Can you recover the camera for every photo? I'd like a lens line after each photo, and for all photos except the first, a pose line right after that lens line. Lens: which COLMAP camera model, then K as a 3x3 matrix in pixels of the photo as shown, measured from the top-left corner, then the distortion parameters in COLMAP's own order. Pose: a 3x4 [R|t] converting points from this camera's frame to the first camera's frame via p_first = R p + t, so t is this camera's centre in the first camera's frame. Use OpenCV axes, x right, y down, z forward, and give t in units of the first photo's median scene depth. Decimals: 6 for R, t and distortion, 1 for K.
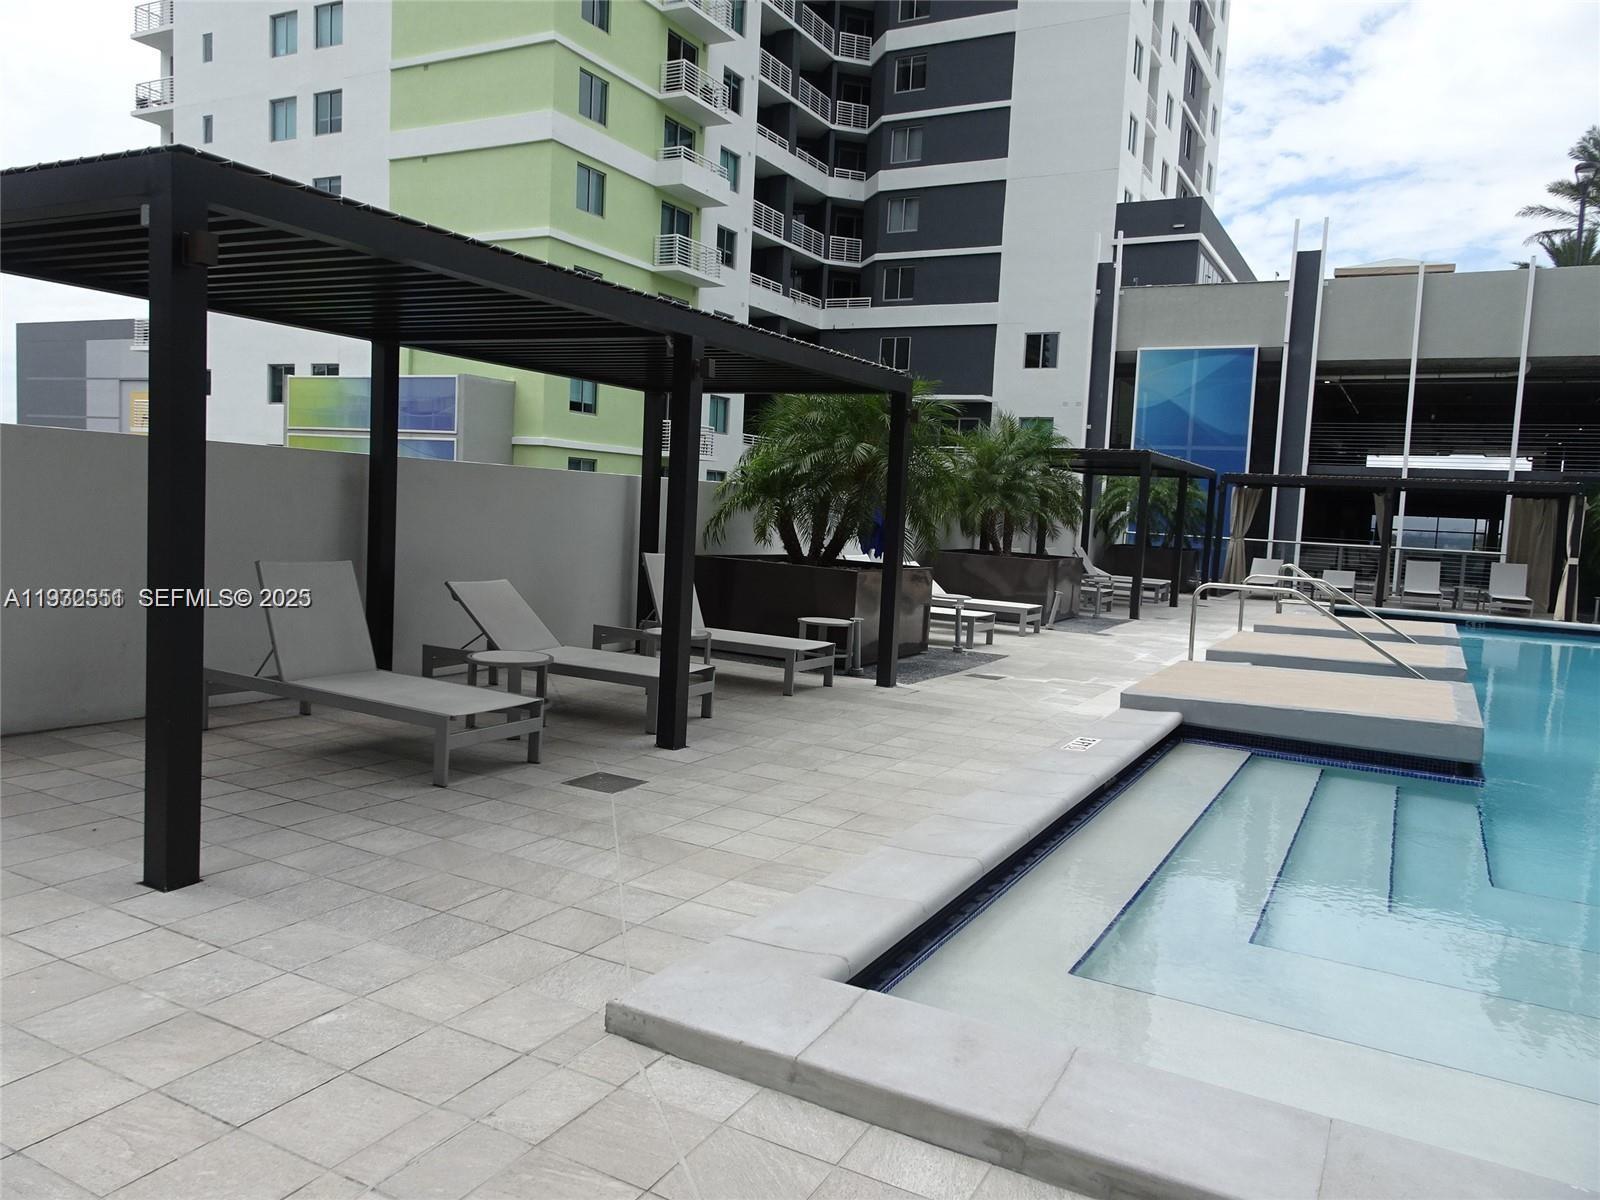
lens RADIAL K [[1137.7, 0, 800.0], [0, 1137.7, 600.0], [0, 0, 1]] dist [0.009176, -0.002235]
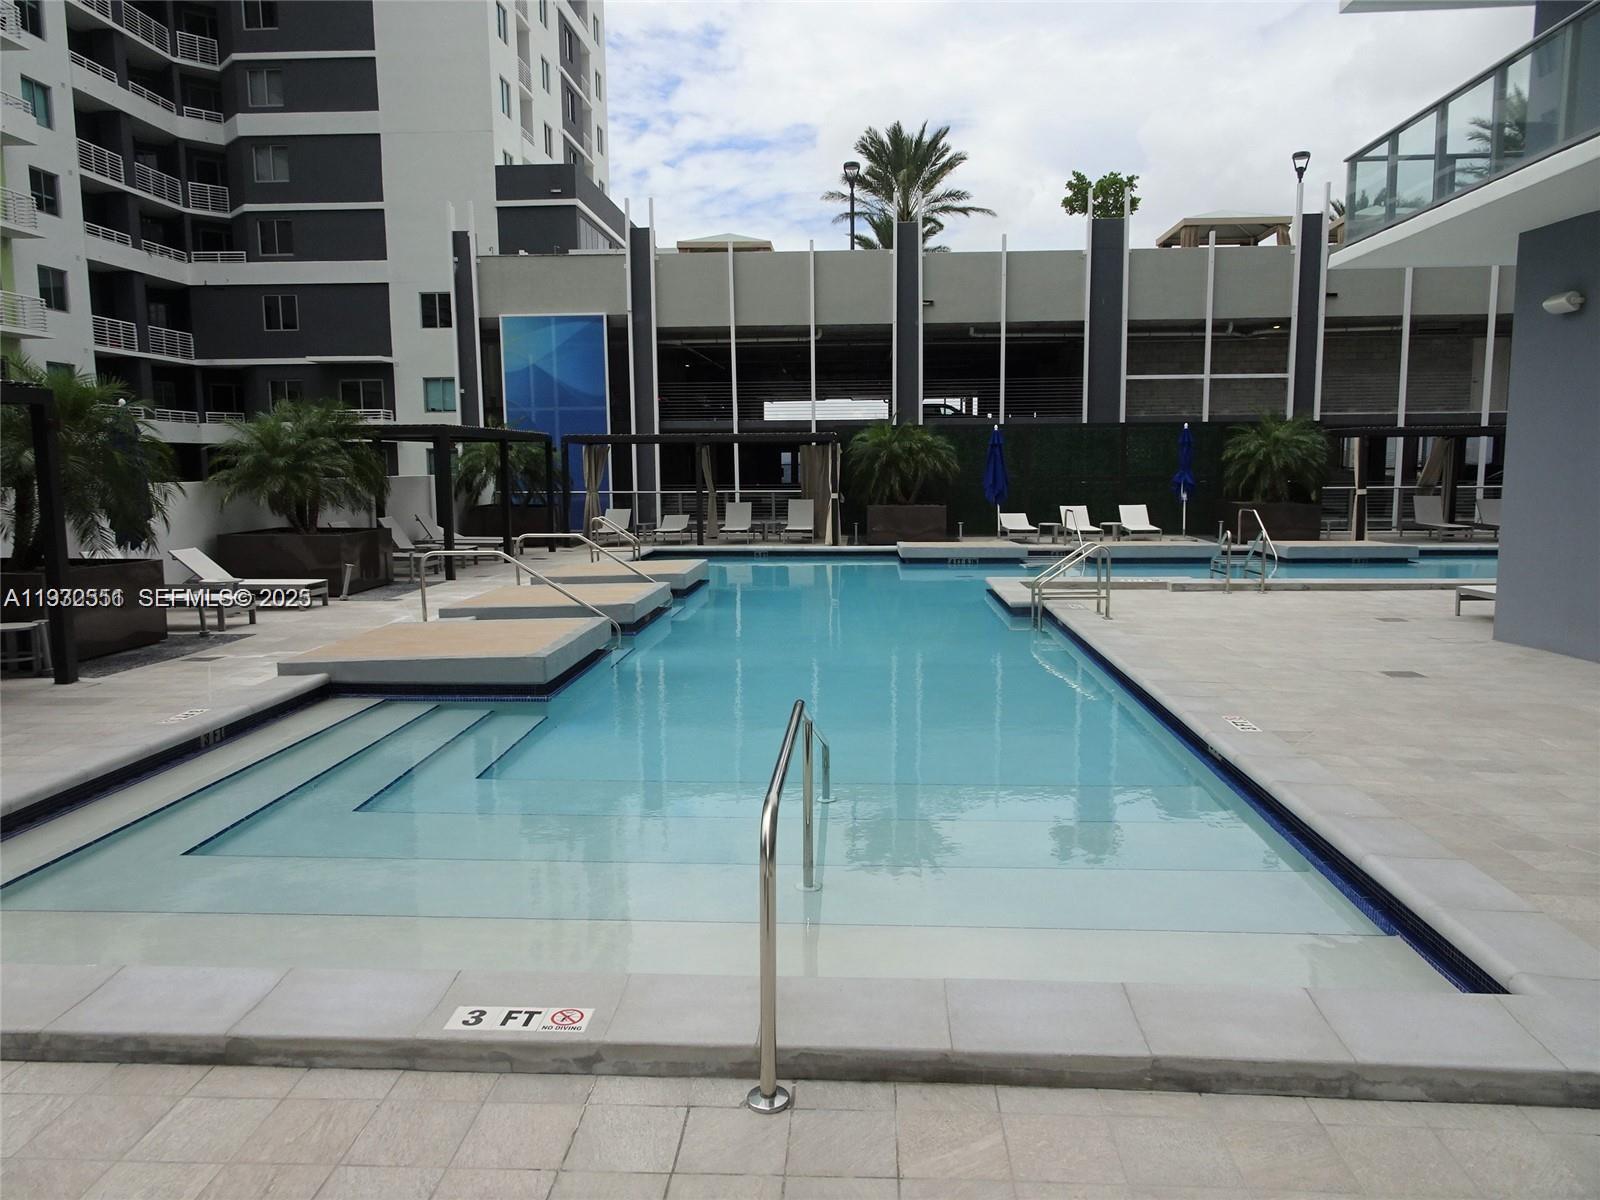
lens RADIAL K [[1137.7, 0, 800.0], [0, 1137.7, 600.0], [0, 0, 1]] dist [0.009176, -0.002235]
pose [[0.899996, -0.107079, 0.422542, 0.051284], [0.088513, 0.994056, 0.063382, -0.001448], [-0.426818, -0.019643, 0.904124, -0.048461]]
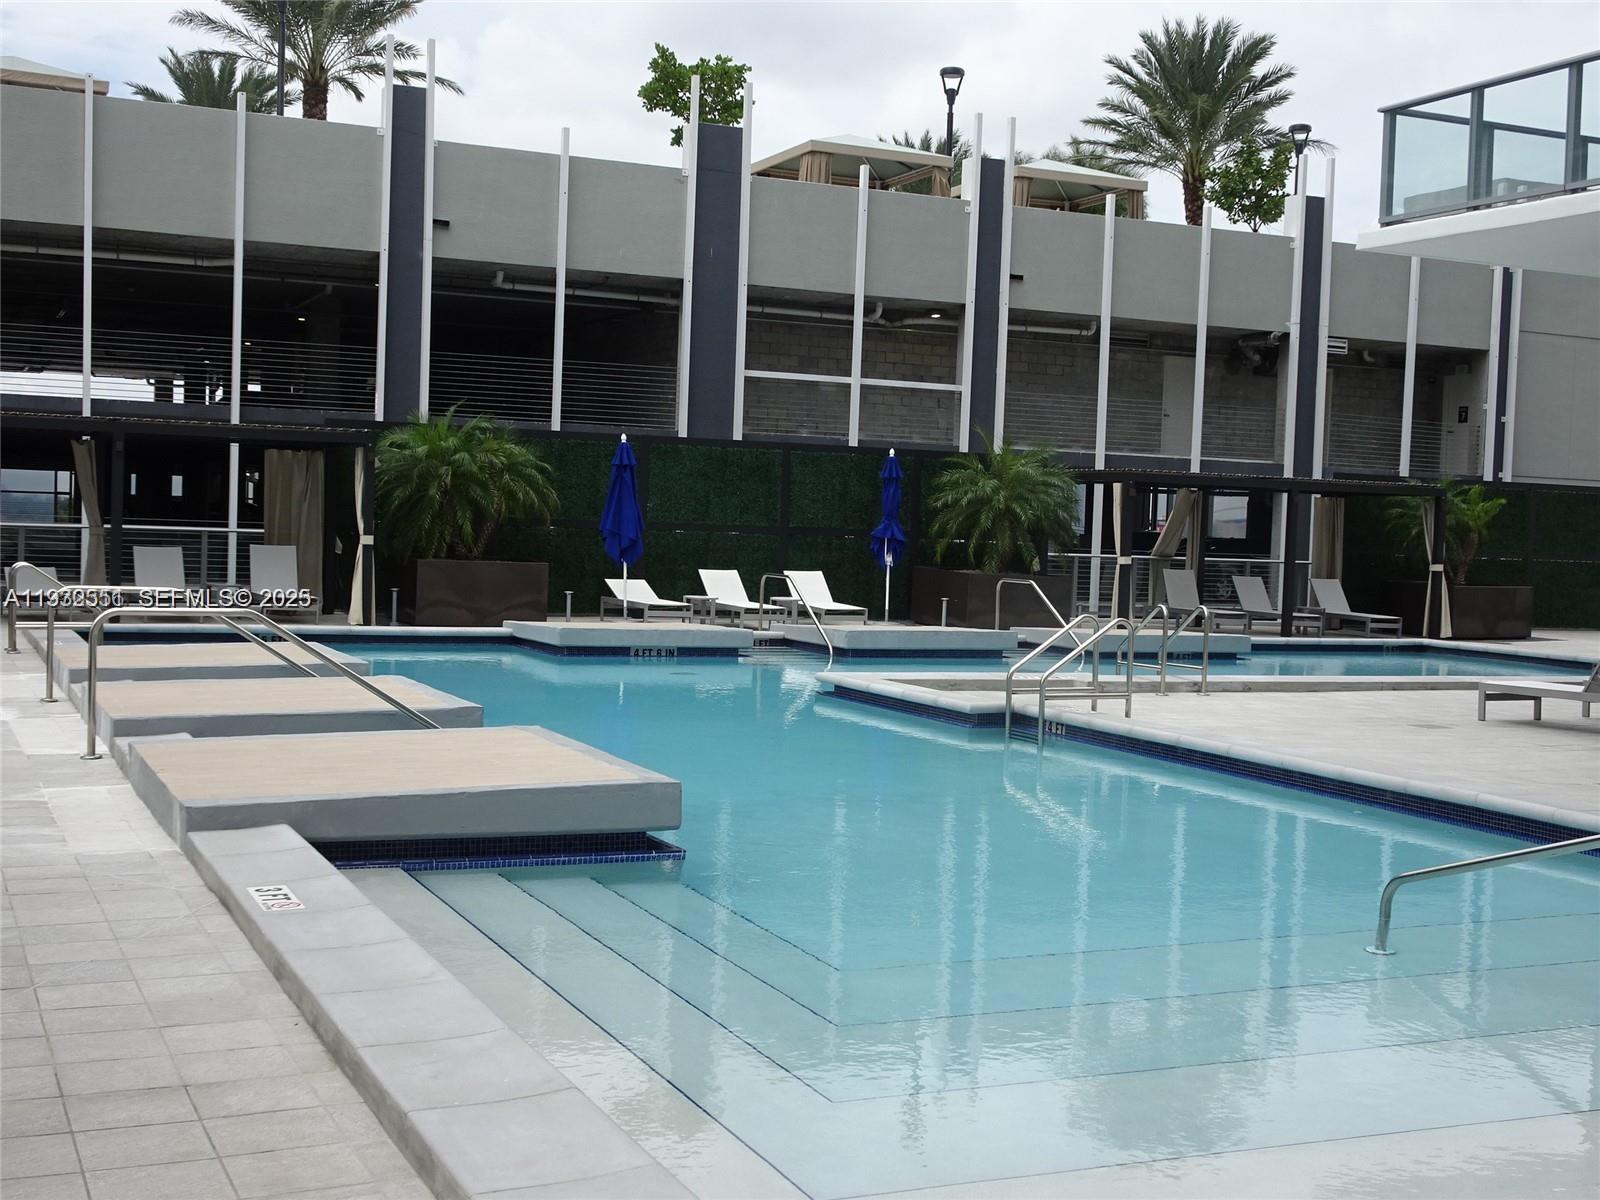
lens RADIAL K [[1950.9, 0, 800.0], [0, 1950.9, 600.0], [0, 0, 1]] dist [-0.000400, 0.016489]
pose [[0.603262, -0.059784, 0.795299, -0.060311], [0.062708, 0.997655, 0.027428, -0.006167], [-0.795074, 0.033325, 0.605597, 0.023992]]
